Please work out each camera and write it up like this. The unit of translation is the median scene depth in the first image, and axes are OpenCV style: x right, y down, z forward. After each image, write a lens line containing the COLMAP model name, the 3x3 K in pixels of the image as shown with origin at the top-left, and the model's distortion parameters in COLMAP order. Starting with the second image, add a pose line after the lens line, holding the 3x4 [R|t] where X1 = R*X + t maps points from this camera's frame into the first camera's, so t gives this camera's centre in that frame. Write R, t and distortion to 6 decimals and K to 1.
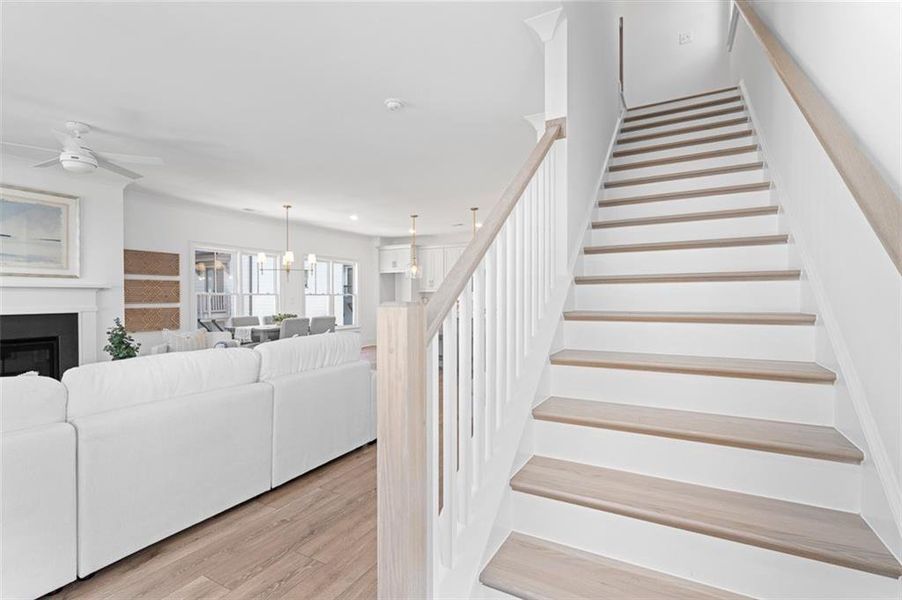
lens RADIAL K [[424.3, 0, 444.1], [0, 424.3, 300.9], [0, 0, 1]] dist [0.002467, 0.000507]
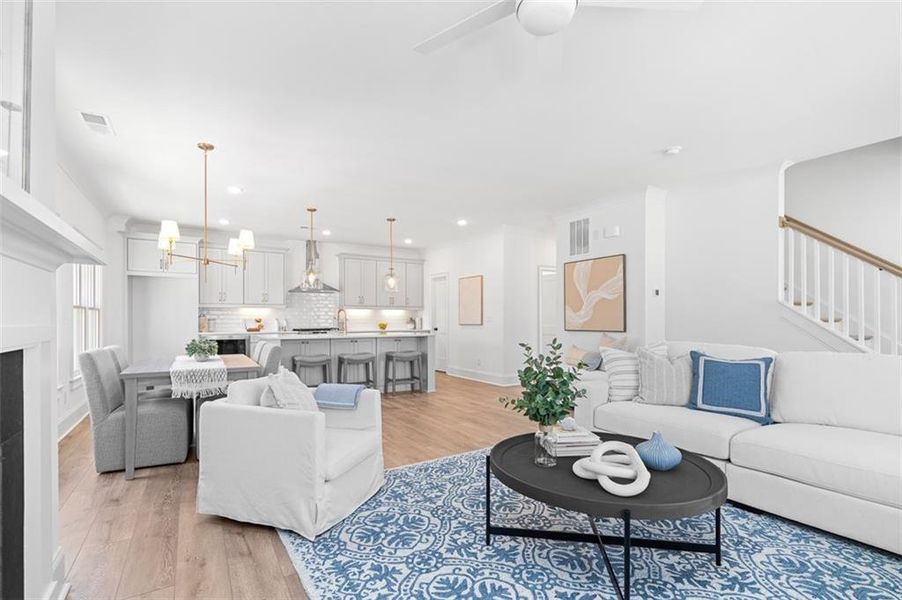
lens RADIAL K [[417.5, 0, 438.5], [0, 417.5, 320.6], [0, 0, 1]] dist [0.001075, 0.000003]
pose [[0.502311, 0.001304, 0.864686, -0.765501], [0.006143, 0.999968, -0.005077, 0.011670], [-0.864665, 0.007862, 0.502287, 0.511733]]
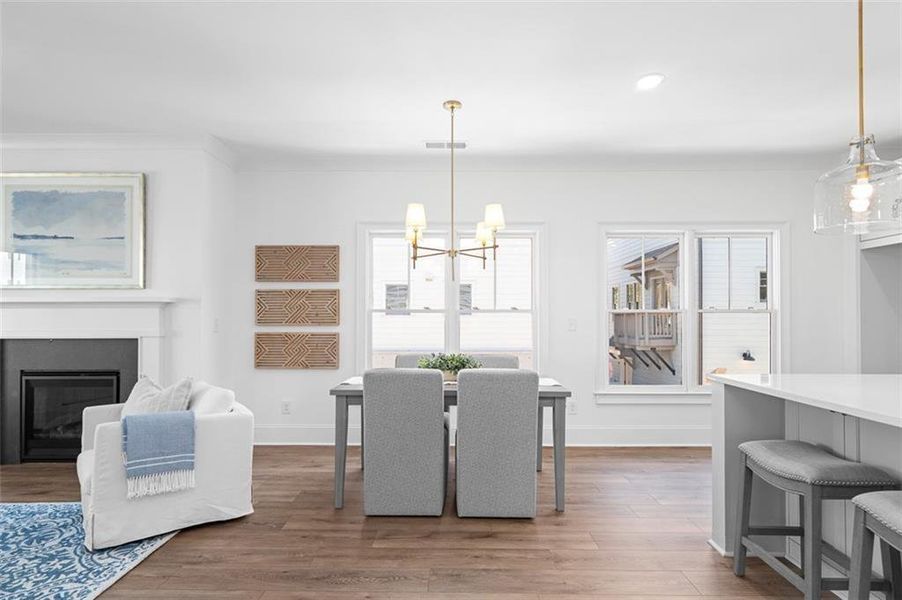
lens RADIAL K [[476.3, 0, 446.8], [0, 476.3, 313.6], [0, 0, 1]] dist [0.003905, 0.001111]
pose [[0.478803, -0.006219, -0.877900, 0.057362], [-0.009297, 0.999883, -0.012154, -0.005945], [0.877873, 0.013981, 0.478689, 0.849173]]
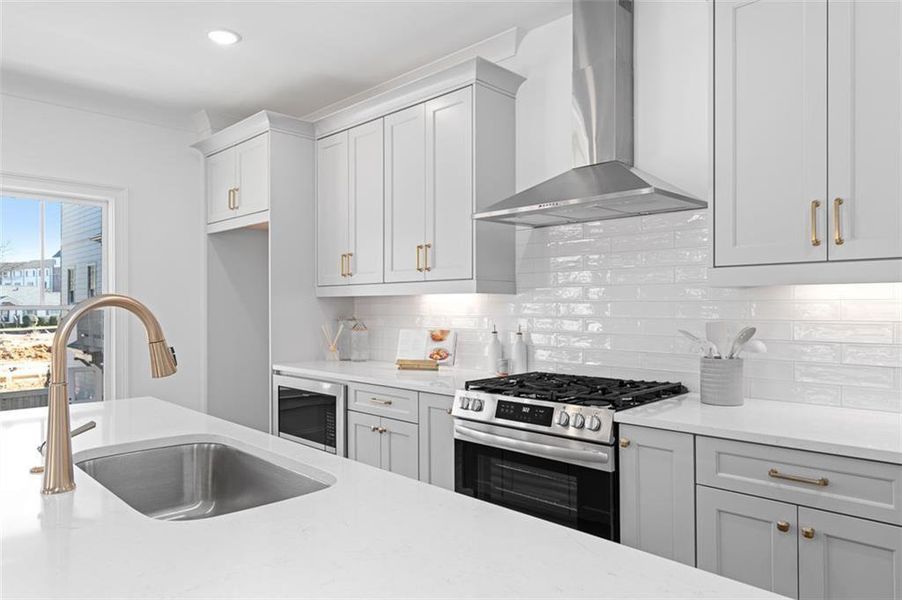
lens RADIAL K [[588.6, 0, 451.0], [0, 588.6, 300.0], [0, 0, 1]] dist [0.008803, 0.001626]
pose [[0.963537, -0.002341, -0.267566, 0.204372], [-0.002761, 0.999821, -0.018692, -0.020396], [0.267562, 0.018749, 0.963358, 1.098267]]
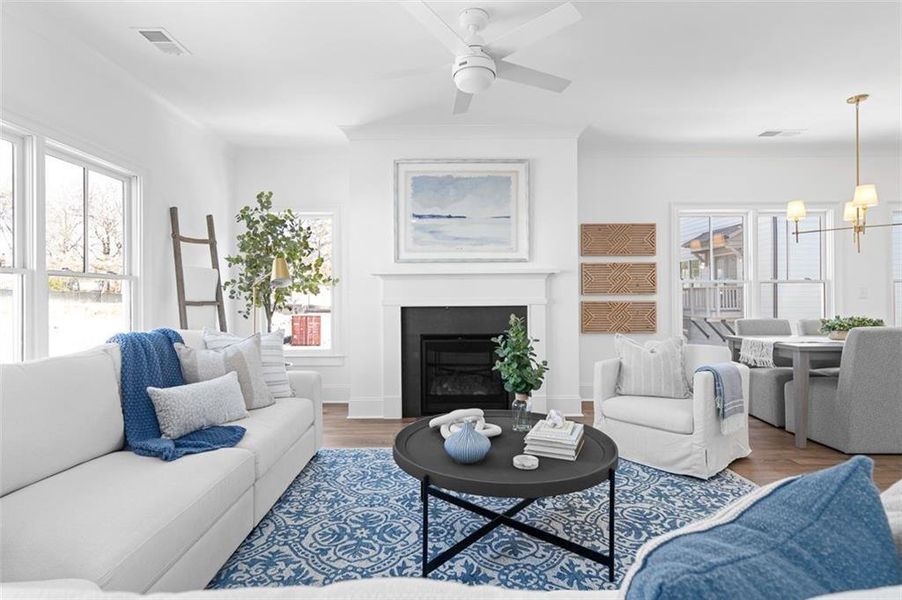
lens RADIAL K [[450.6, 0, 445.0], [0, 450.6, 293.7], [0, 0, 1]] dist [0.004084, 0.000537]
pose [[0.487958, -0.004339, -0.872856, -0.160659], [-0.003838, 0.999967, -0.007117, 0.009942], [0.872859, 0.006822, 0.487925, 0.363854]]
